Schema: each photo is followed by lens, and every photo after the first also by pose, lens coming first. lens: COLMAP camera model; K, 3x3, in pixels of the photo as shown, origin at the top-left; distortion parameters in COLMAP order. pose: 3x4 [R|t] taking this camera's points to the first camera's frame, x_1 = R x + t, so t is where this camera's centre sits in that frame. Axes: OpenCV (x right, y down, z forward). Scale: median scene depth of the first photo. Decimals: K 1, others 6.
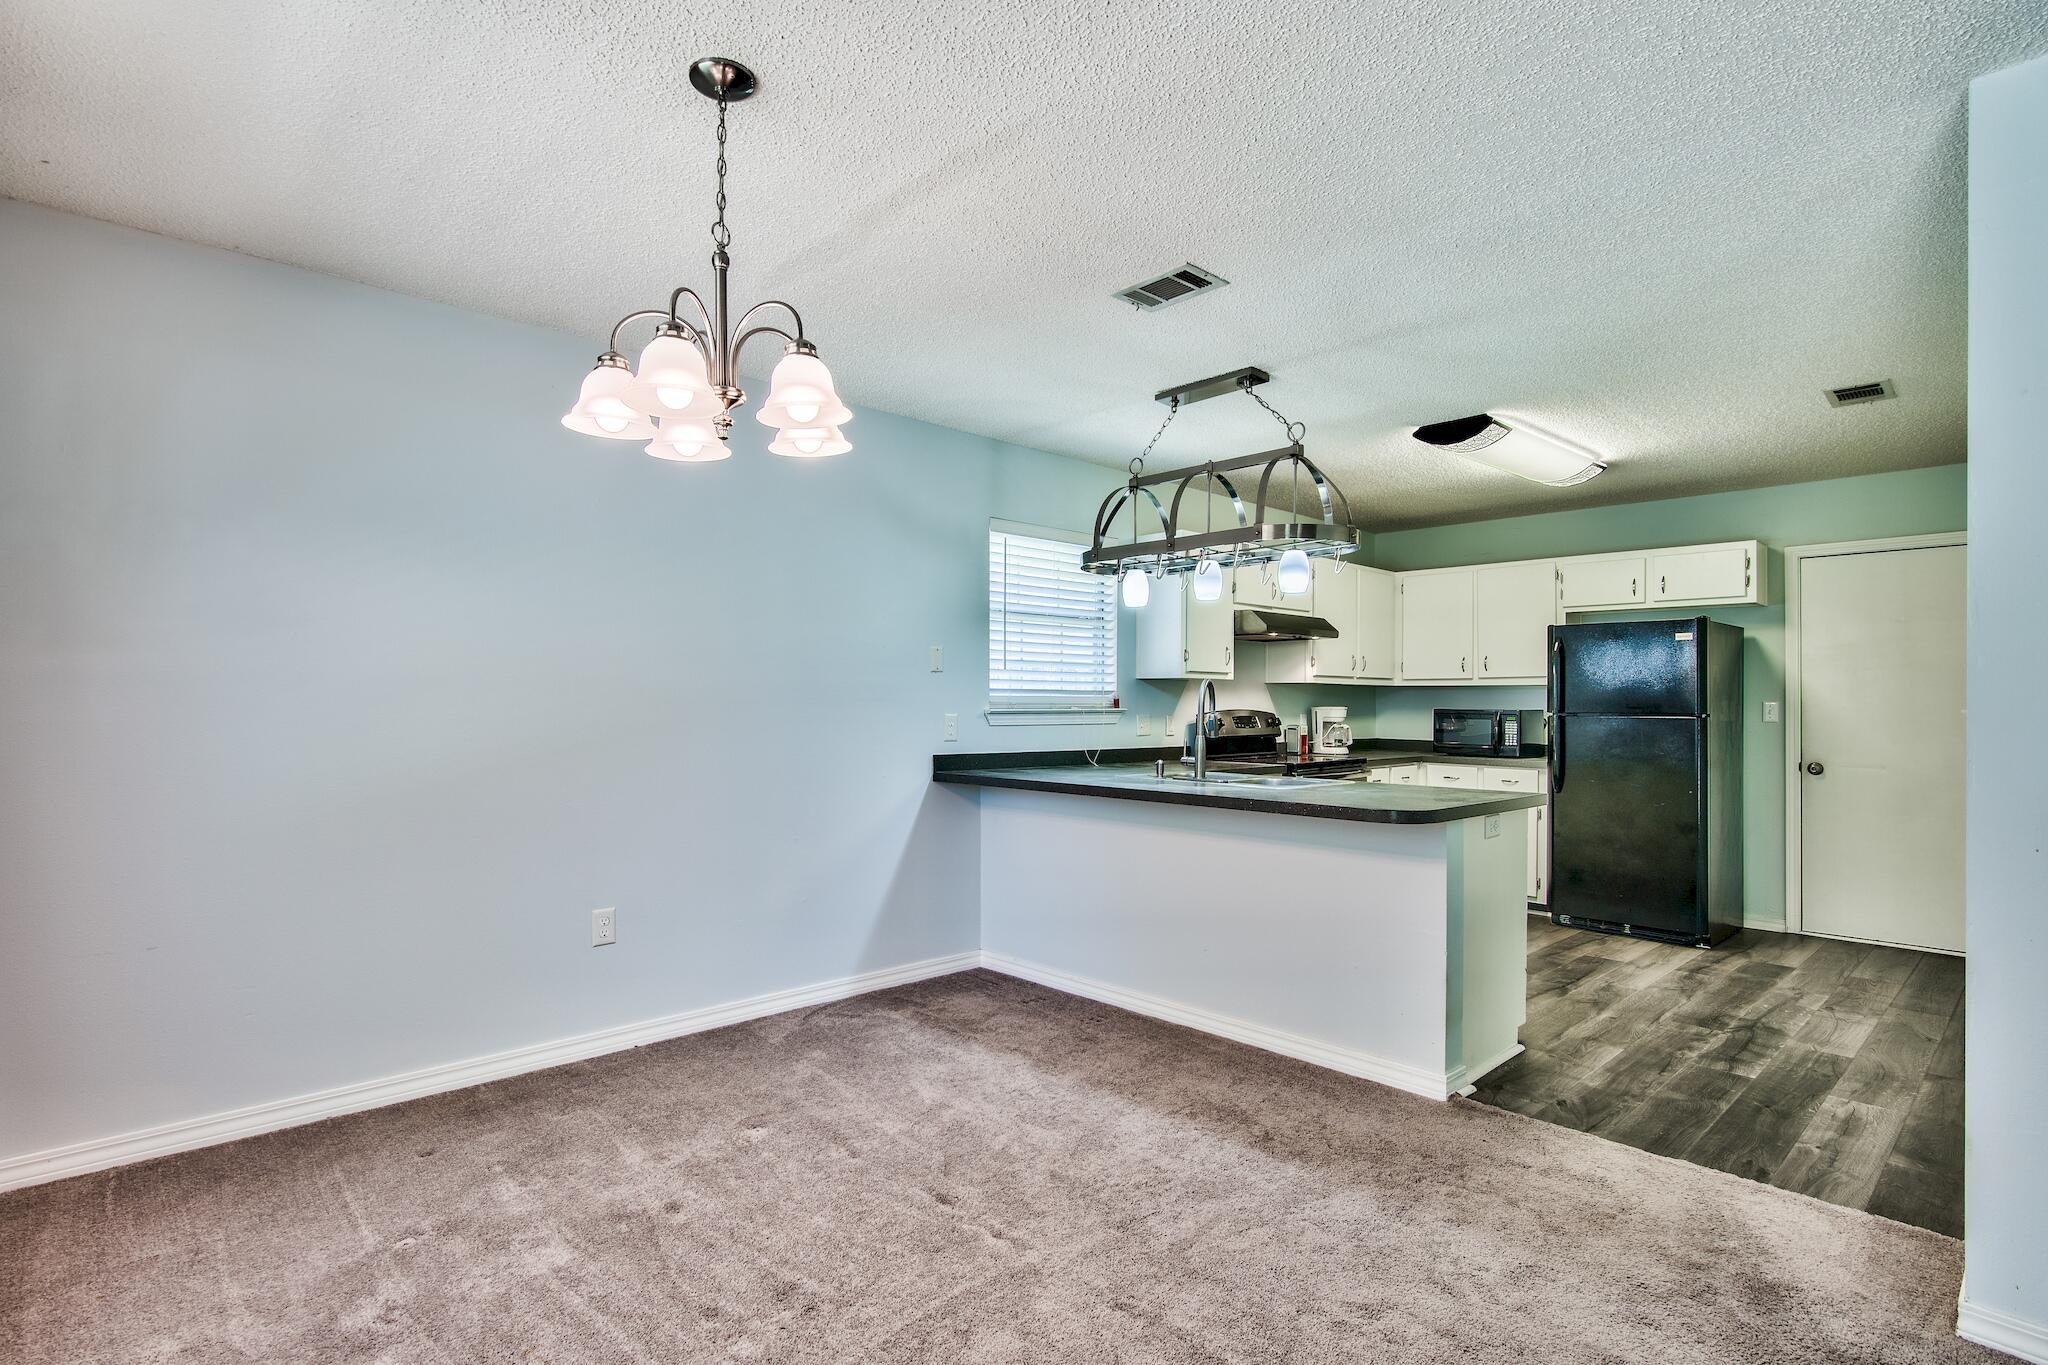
lens RADIAL K [[1012.8, 0, 1012.2], [0, 1012.8, 682.6], [0, 0, 1]] dist [0.001308, -0.001473]
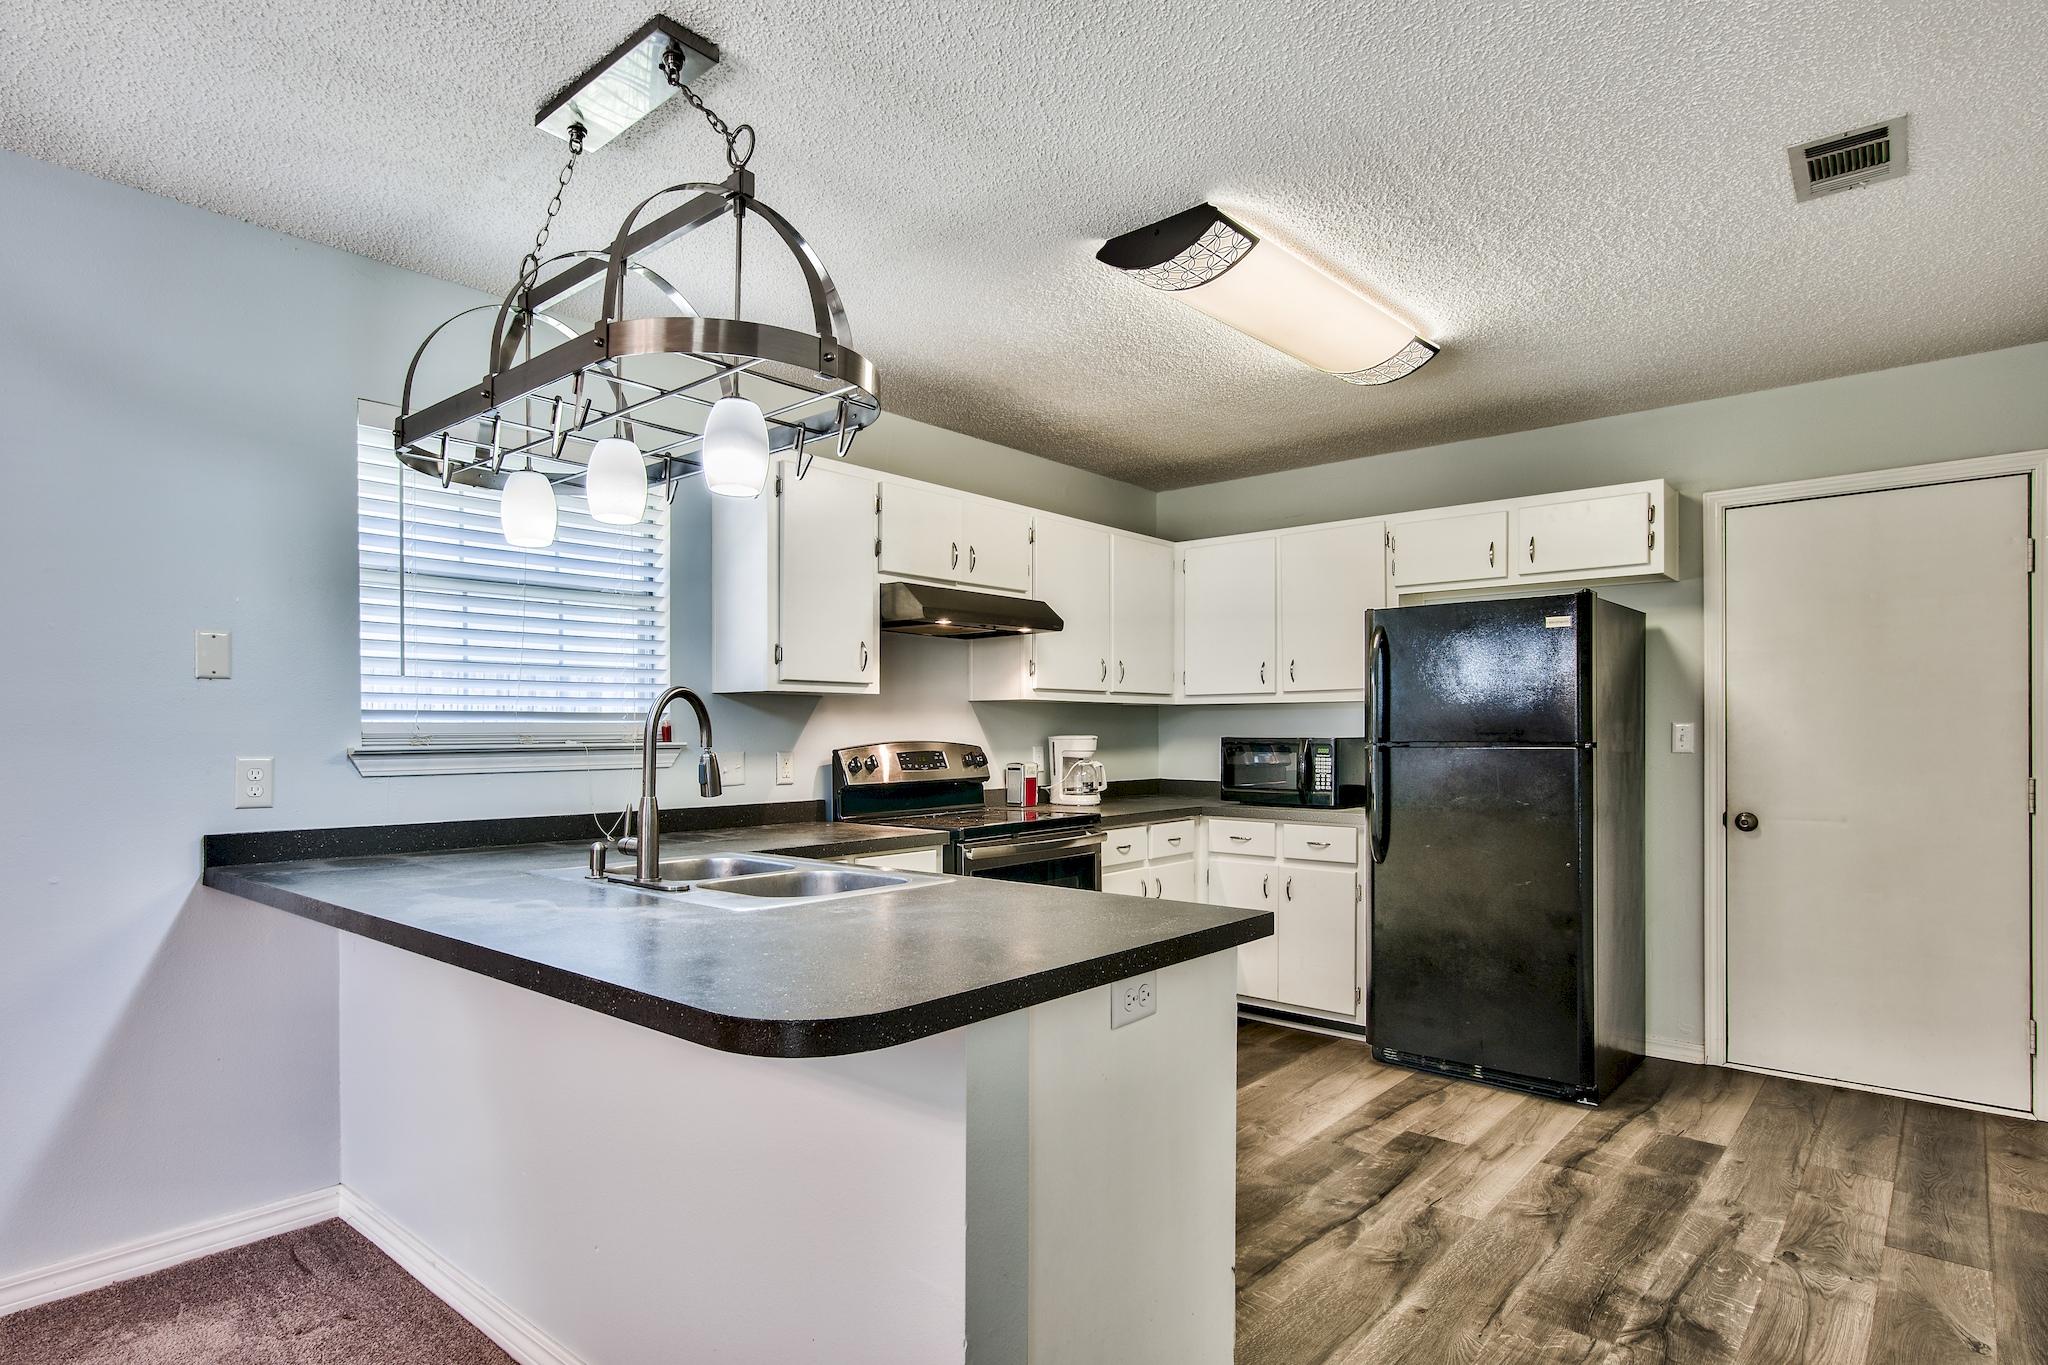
lens RADIAL K [[1069.6, 0, 1008.3], [0, 1069.6, 720.4], [0, 0, 1]] dist [0.002129, 0.000364]
pose [[0.995763, -0.007721, 0.091627, 0.243697], [0.006846, 0.999928, 0.009861, 0.007440], [-0.091696, -0.009192, 0.995745, 0.342151]]
